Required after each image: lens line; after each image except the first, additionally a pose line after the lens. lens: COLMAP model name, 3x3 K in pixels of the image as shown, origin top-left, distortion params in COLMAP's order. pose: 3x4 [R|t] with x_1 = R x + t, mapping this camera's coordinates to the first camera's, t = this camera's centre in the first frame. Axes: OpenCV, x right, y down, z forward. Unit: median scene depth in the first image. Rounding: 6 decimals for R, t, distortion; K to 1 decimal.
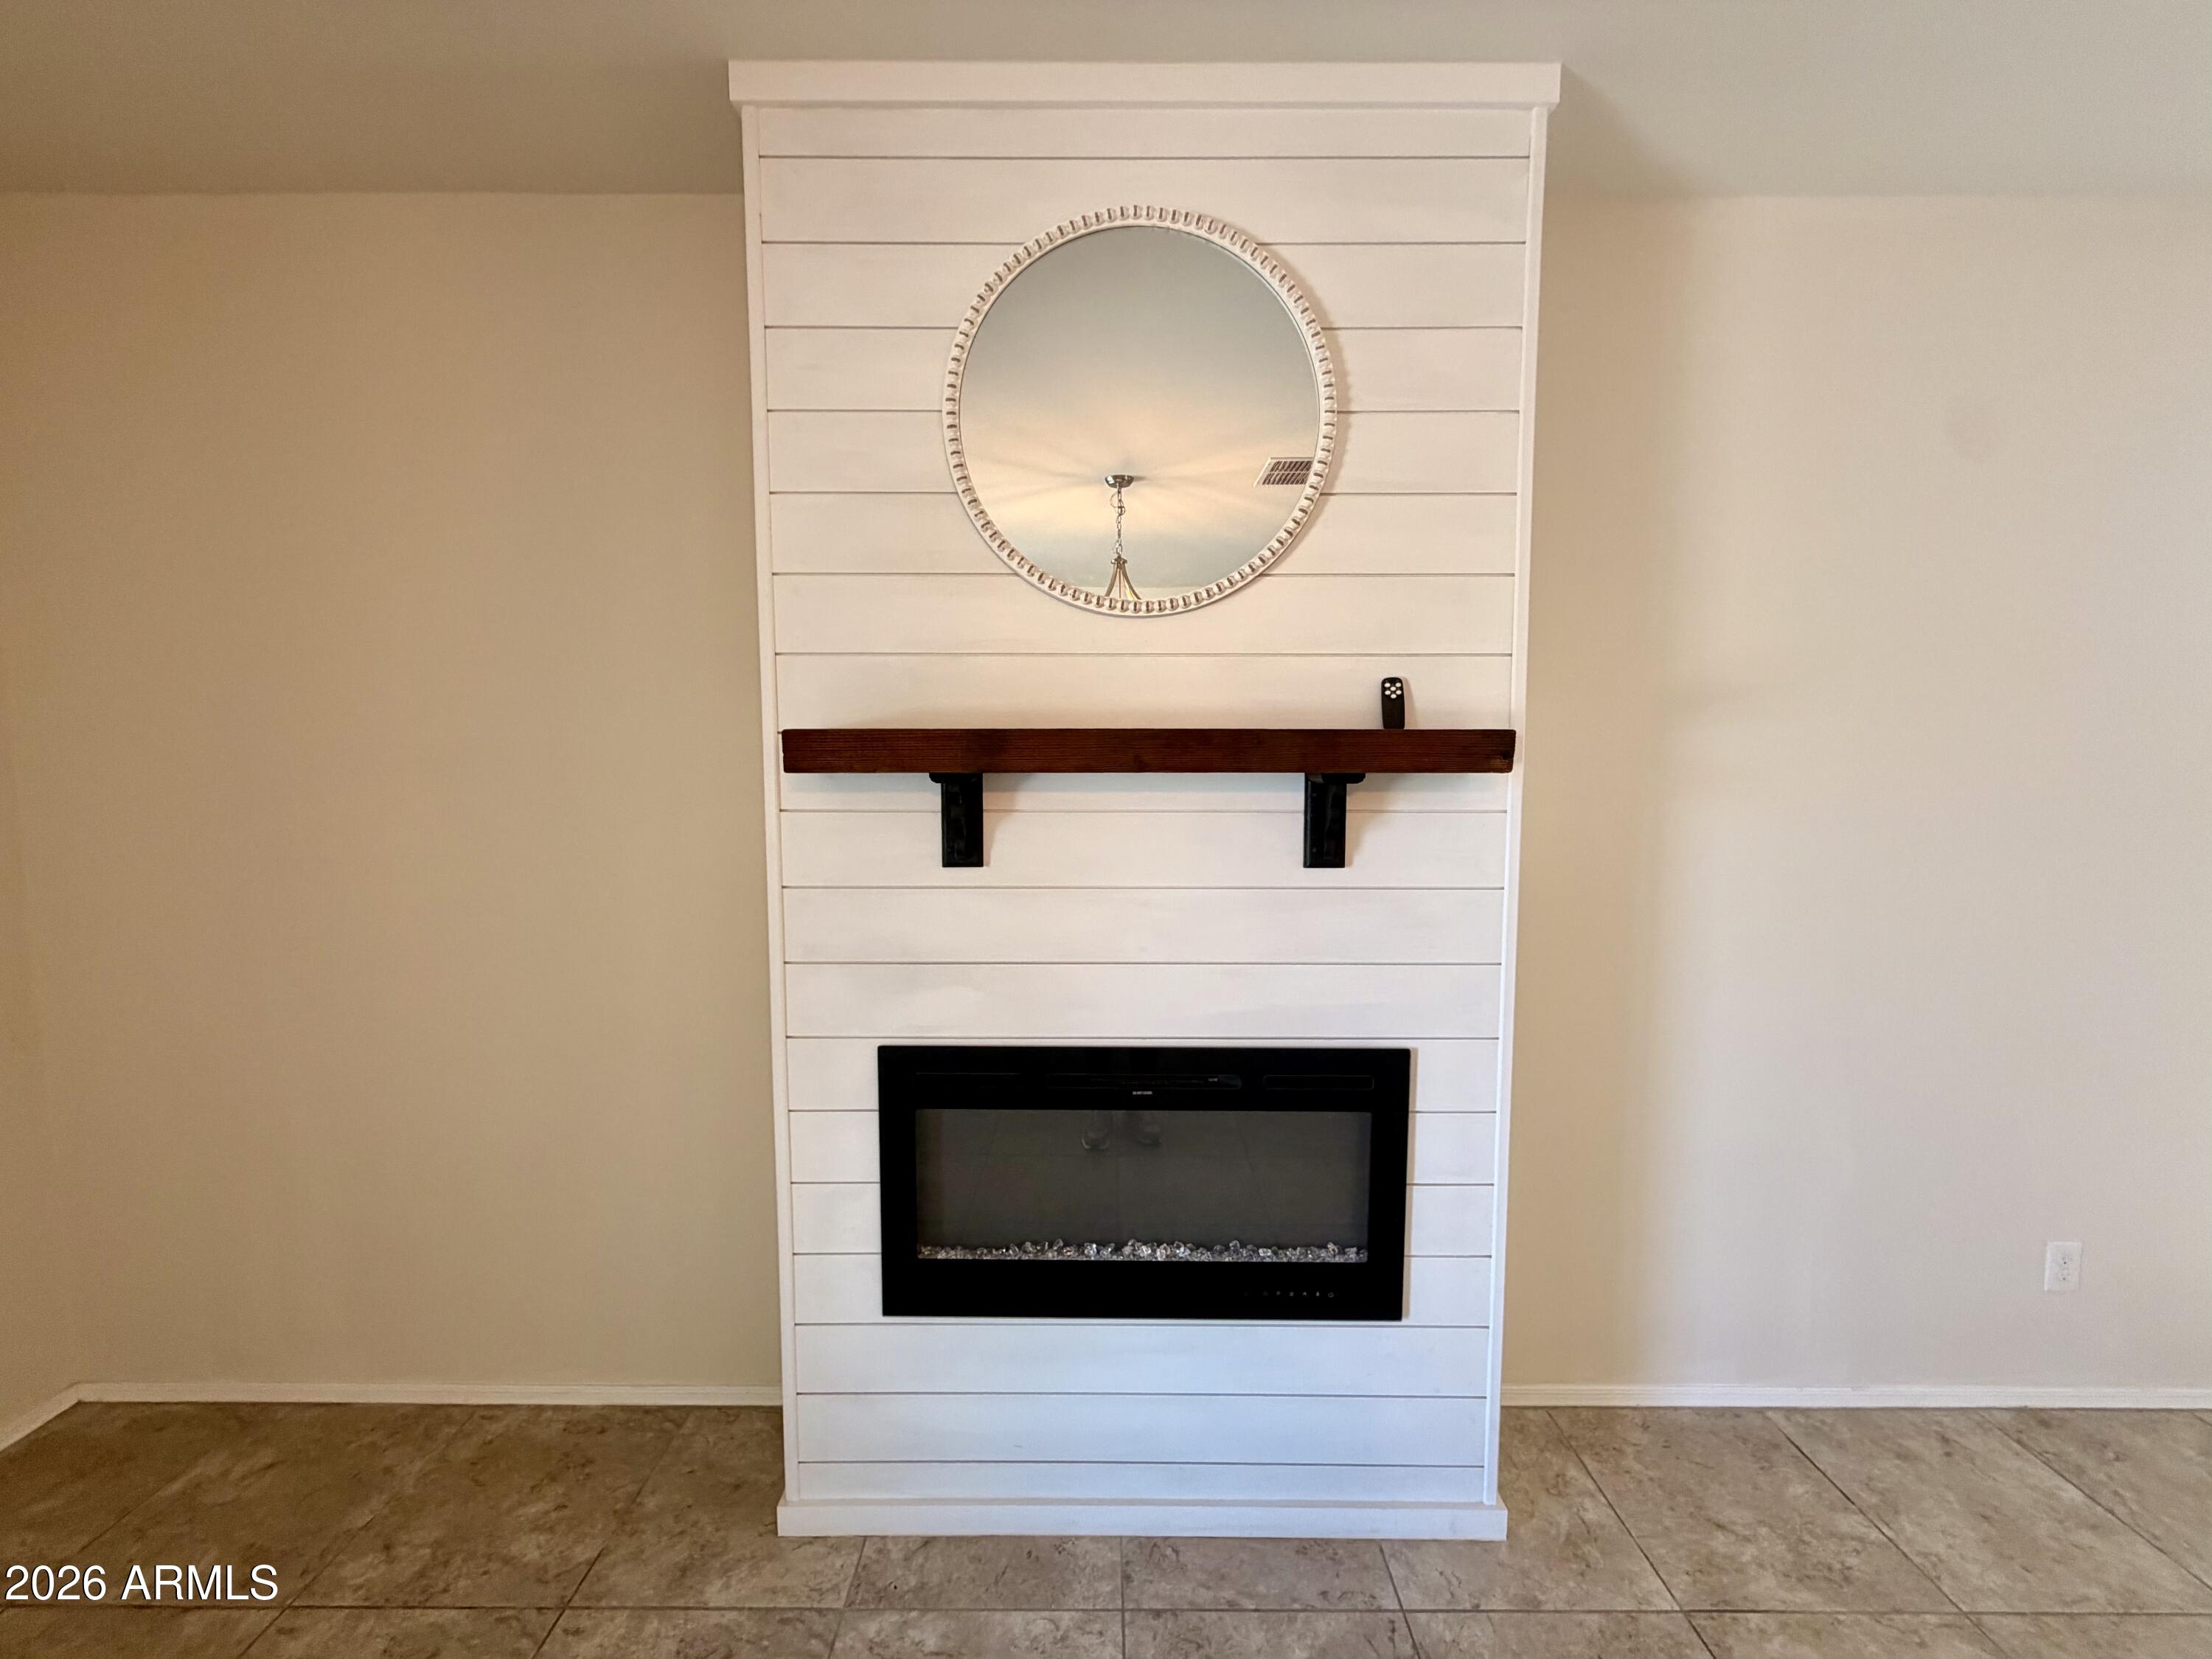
lens RADIAL K [[880.7, 0, 1107.1], [0, 880.7, 829.6], [0, 0, 1]] dist [0.001220, -0.001180]
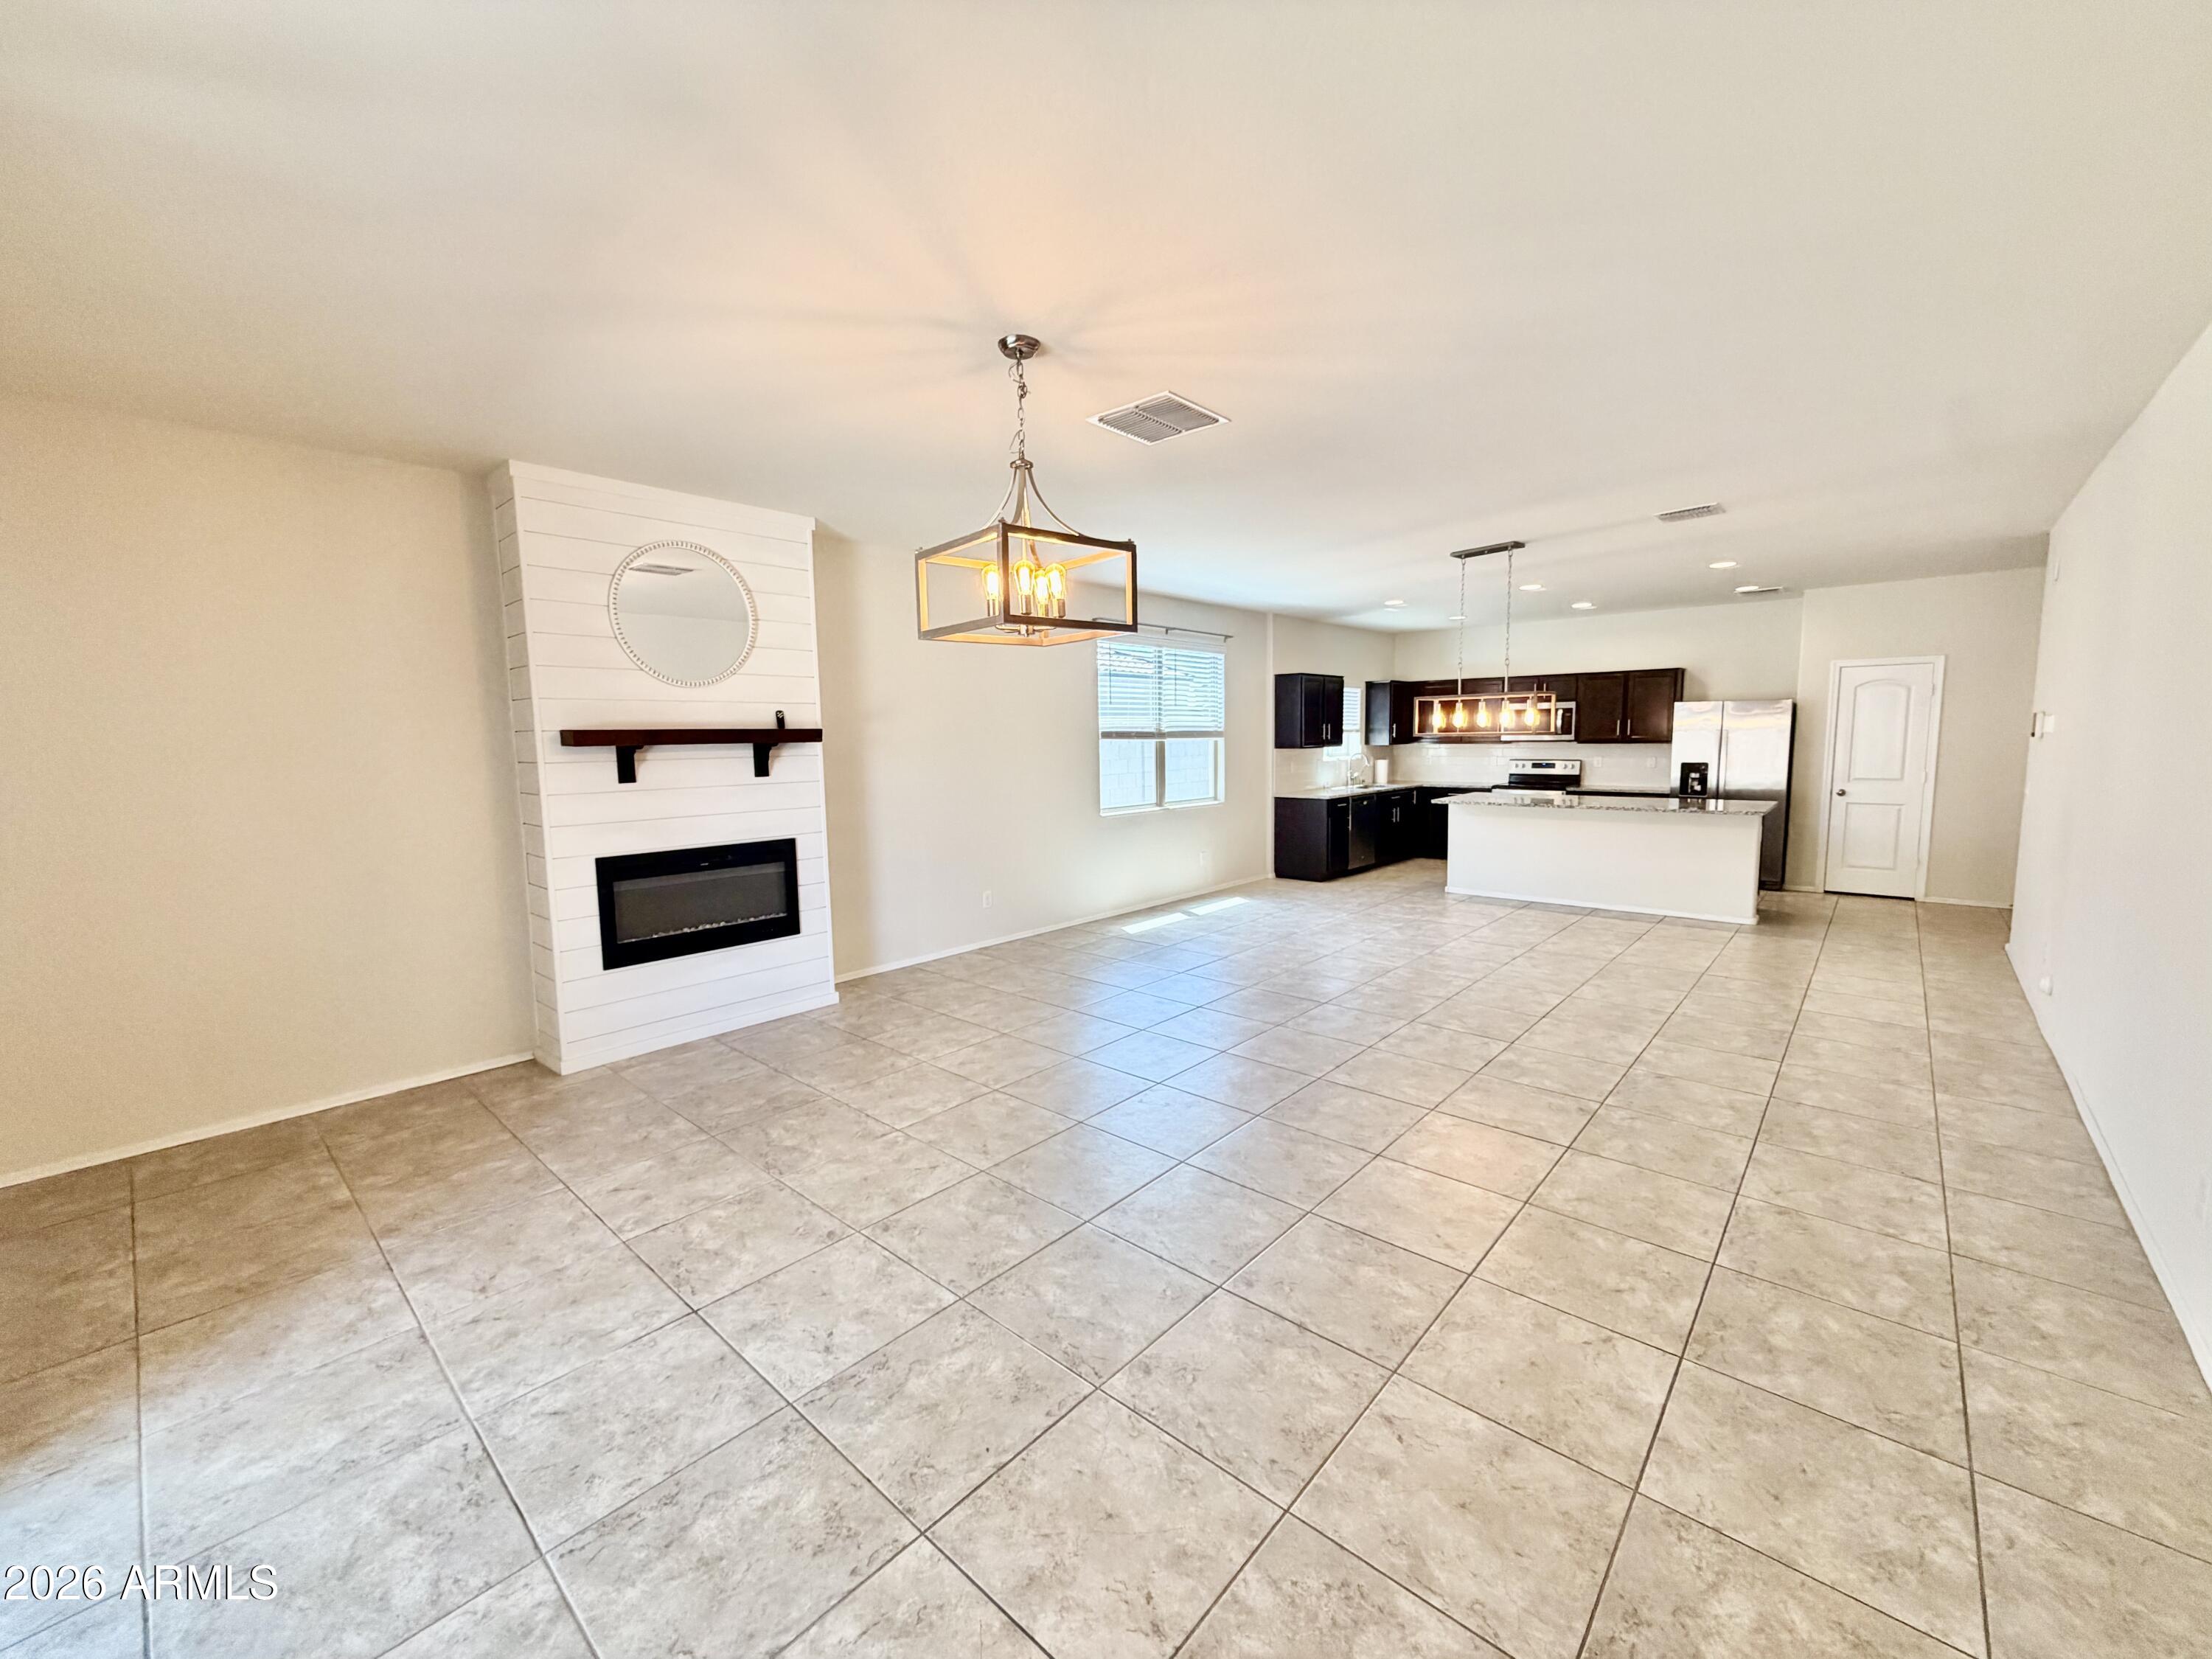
lens RADIAL K [[880.7, 0, 1102.1], [0, 880.7, 827.5], [0, 0, 1]] dist [0.001220, -0.001180]
pose [[0.667452, -0.086833, 0.739573, -1.149720], [0.076375, 0.995923, 0.048004, 0.153512], [-0.740726, 0.024445, 0.671363, -1.738996]]
